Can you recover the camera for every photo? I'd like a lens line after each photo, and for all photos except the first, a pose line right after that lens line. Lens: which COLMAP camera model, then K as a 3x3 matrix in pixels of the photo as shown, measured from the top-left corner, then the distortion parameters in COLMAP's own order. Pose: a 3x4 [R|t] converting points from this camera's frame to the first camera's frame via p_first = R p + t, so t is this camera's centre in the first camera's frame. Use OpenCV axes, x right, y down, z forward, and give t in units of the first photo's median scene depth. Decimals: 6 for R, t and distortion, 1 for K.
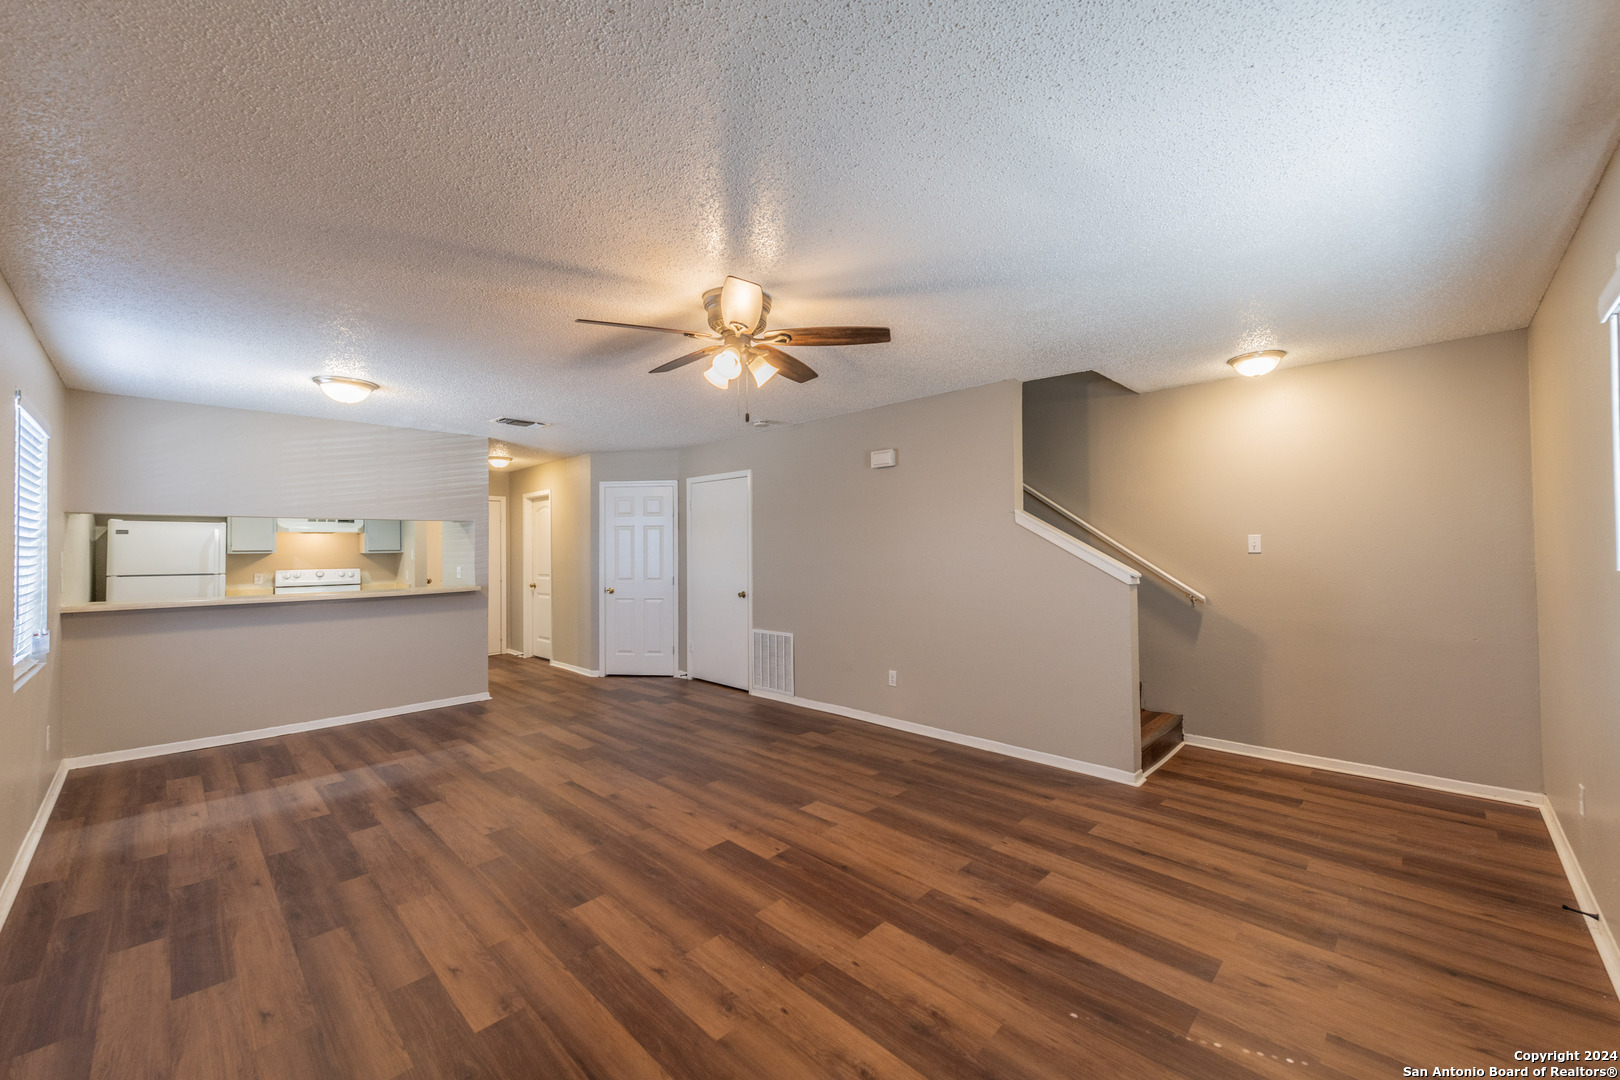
lens RADIAL K [[630.6, 0, 811.5], [0, 630.6, 532.4], [0, 0, 1]] dist [0.008736, -0.001535]
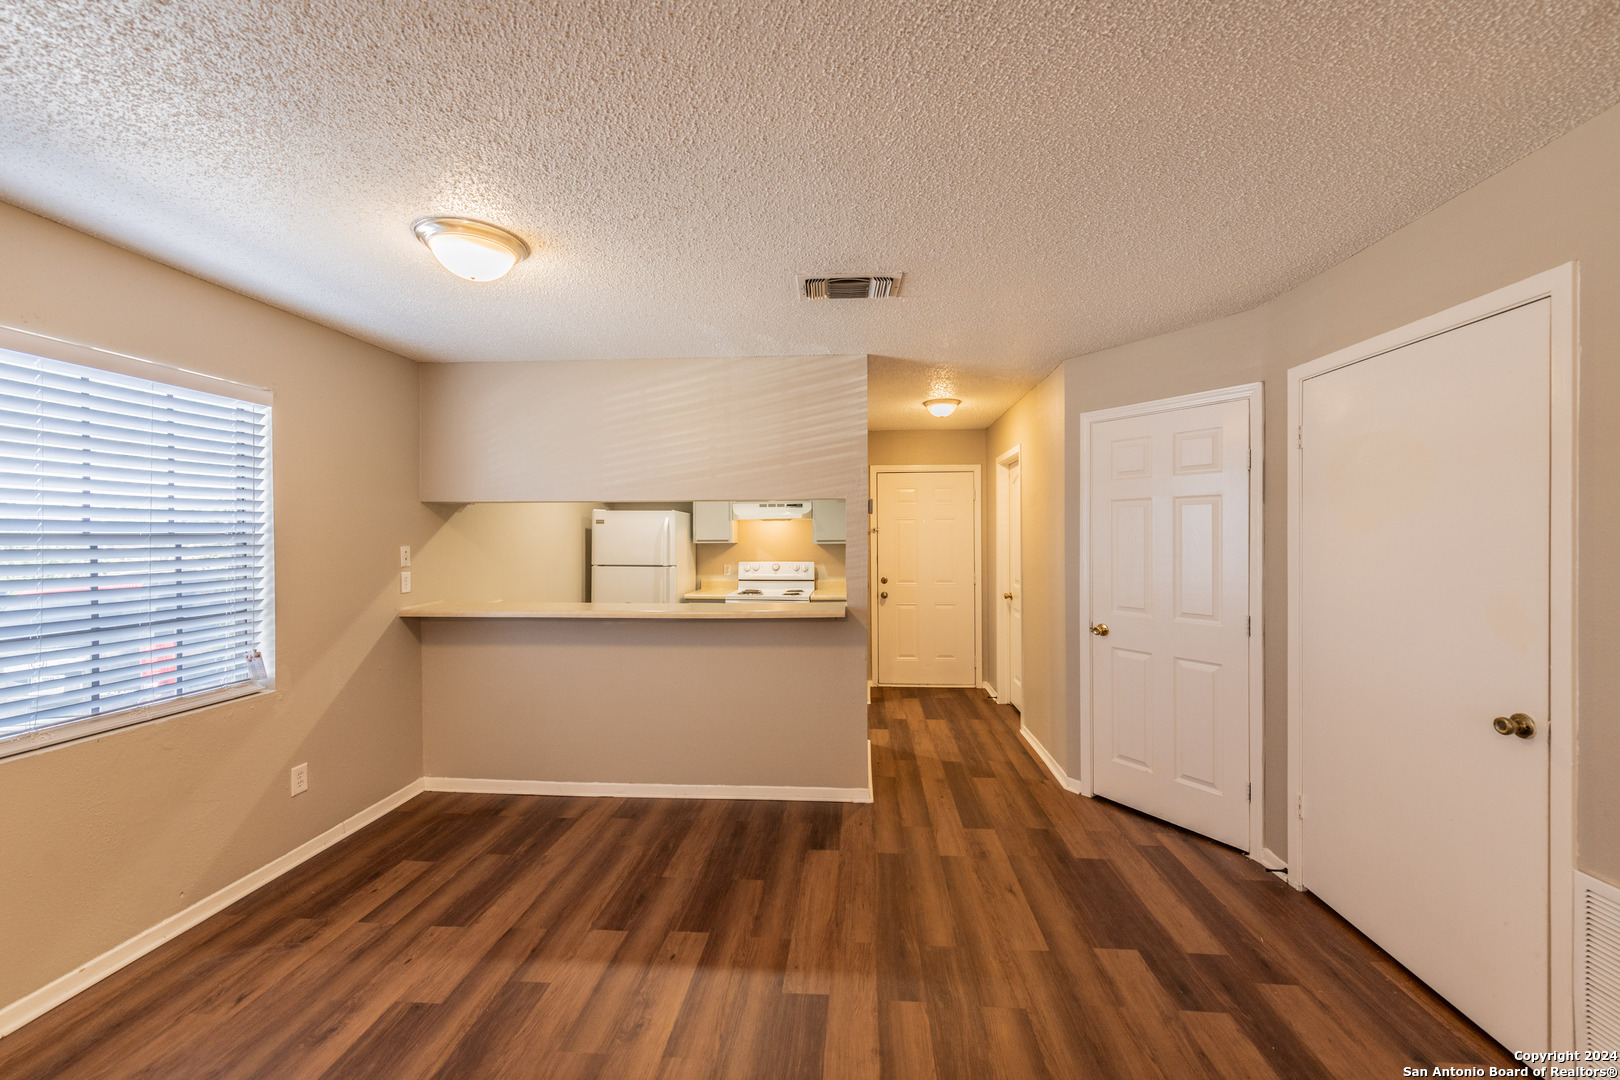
lens RADIAL K [[630.6, 0, 814.6], [0, 630.6, 536.6], [0, 0, 1]] dist [0.008736, -0.001535]
pose [[0.641307, 0.009881, -0.767221, -0.119052], [0.017287, 0.999477, 0.027323, 0.001862], [0.767090, -0.030785, 0.640801, 0.739140]]
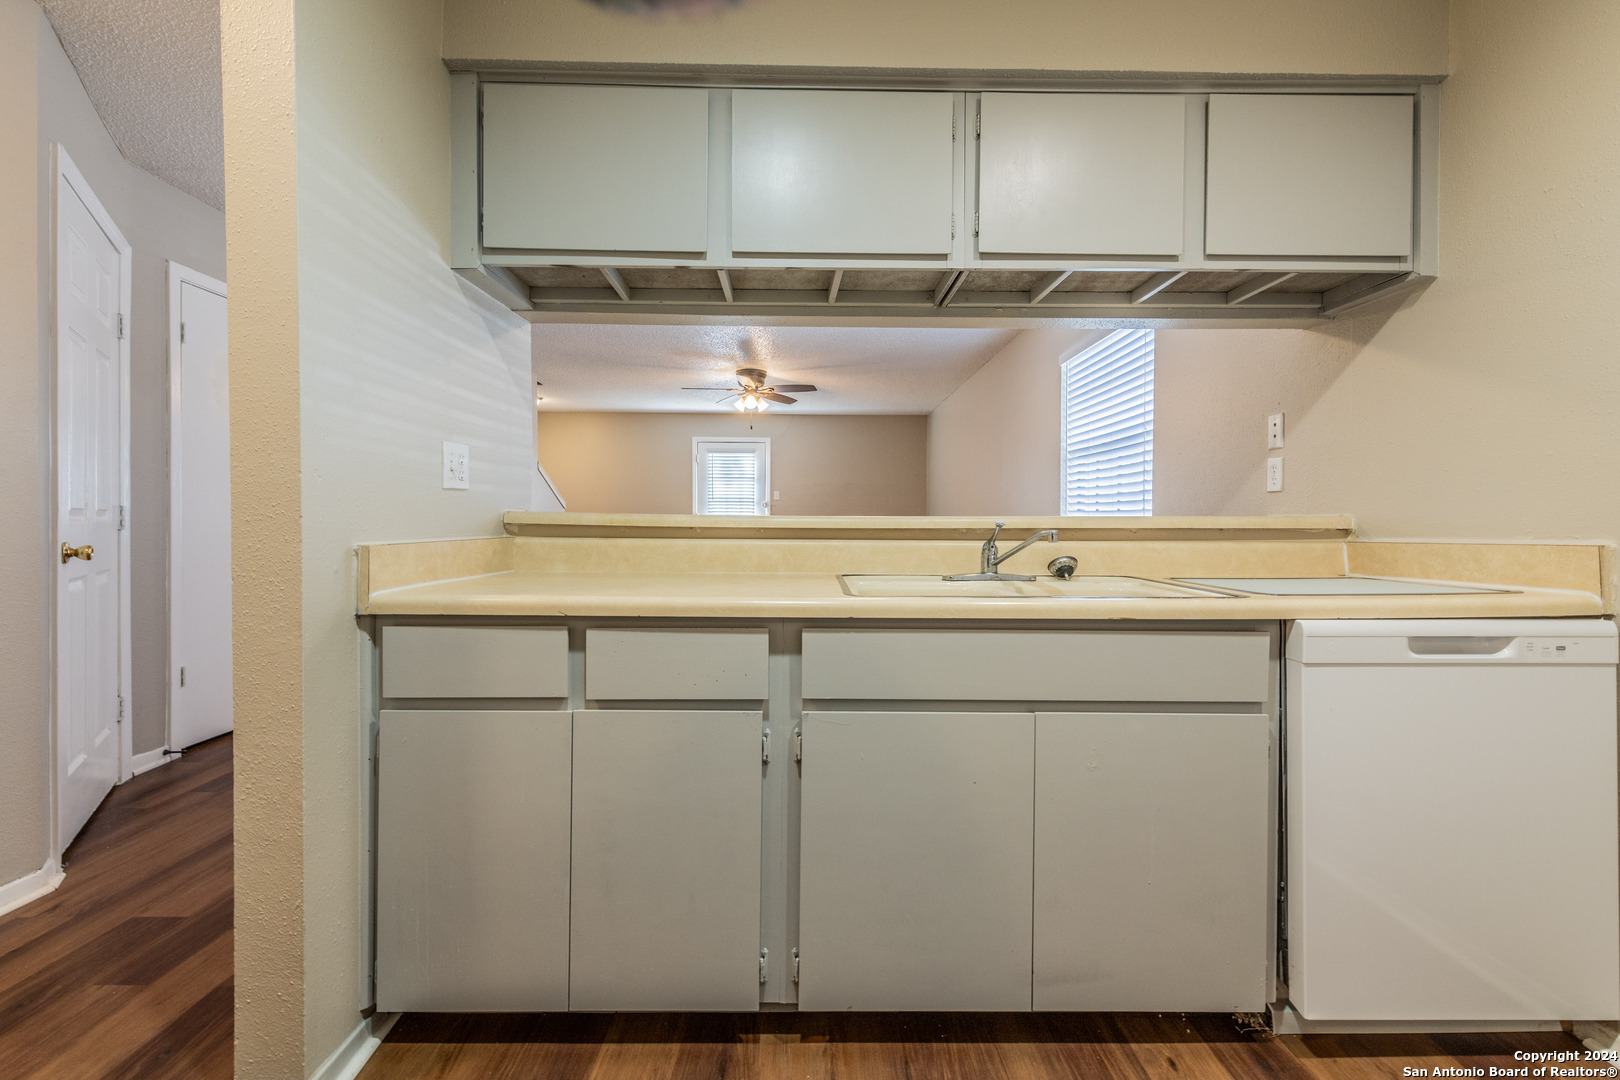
lens RADIAL K [[630.6, 0, 812.0], [0, 630.6, 534.6], [0, 0, 1]] dist [0.008736, -0.001535]
pose [[-0.701985, -0.011242, 0.712103, -1.092023], [-0.015127, 0.999885, 0.000873, 0.115596], [-0.712031, -0.010159, -0.702075, 1.399865]]
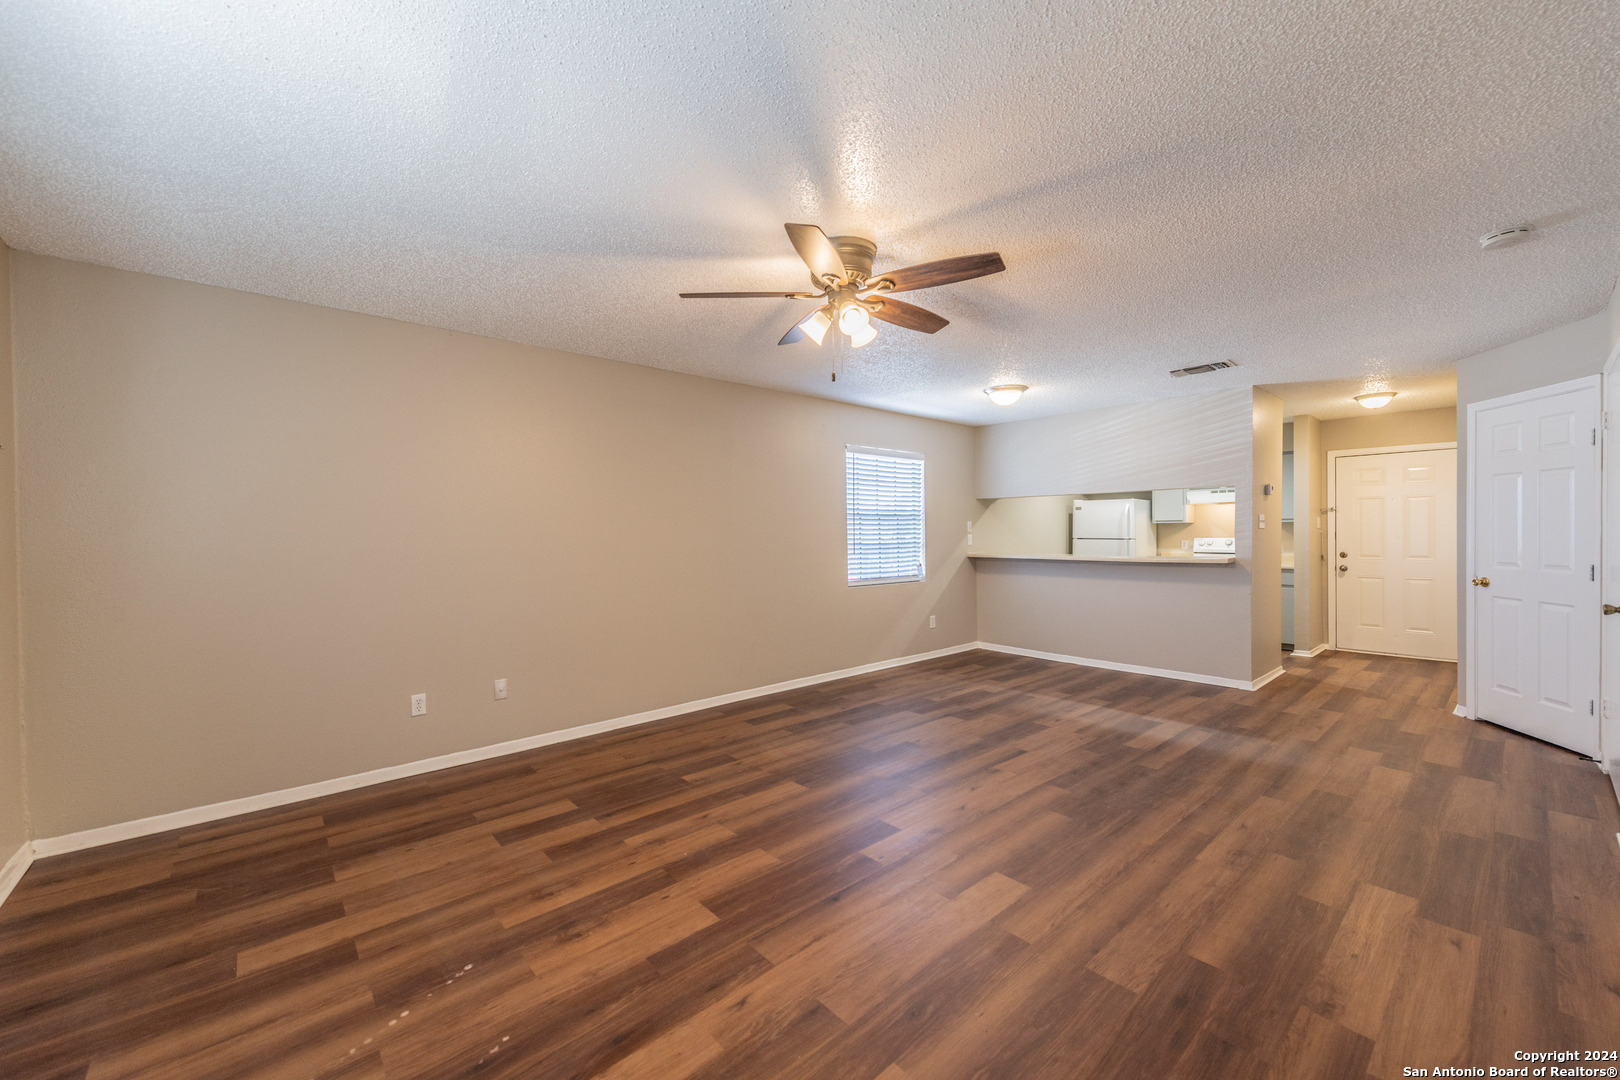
lens RADIAL K [[630.6, 0, 810.7], [0, 630.6, 534.0], [0, 0, 1]] dist [0.008736, -0.001535]
pose [[-0.073370, 0.013340, -0.997216, 0.487082], [0.033934, 0.999365, 0.010872, 0.025825], [0.996727, -0.033042, -0.073776, 0.586607]]
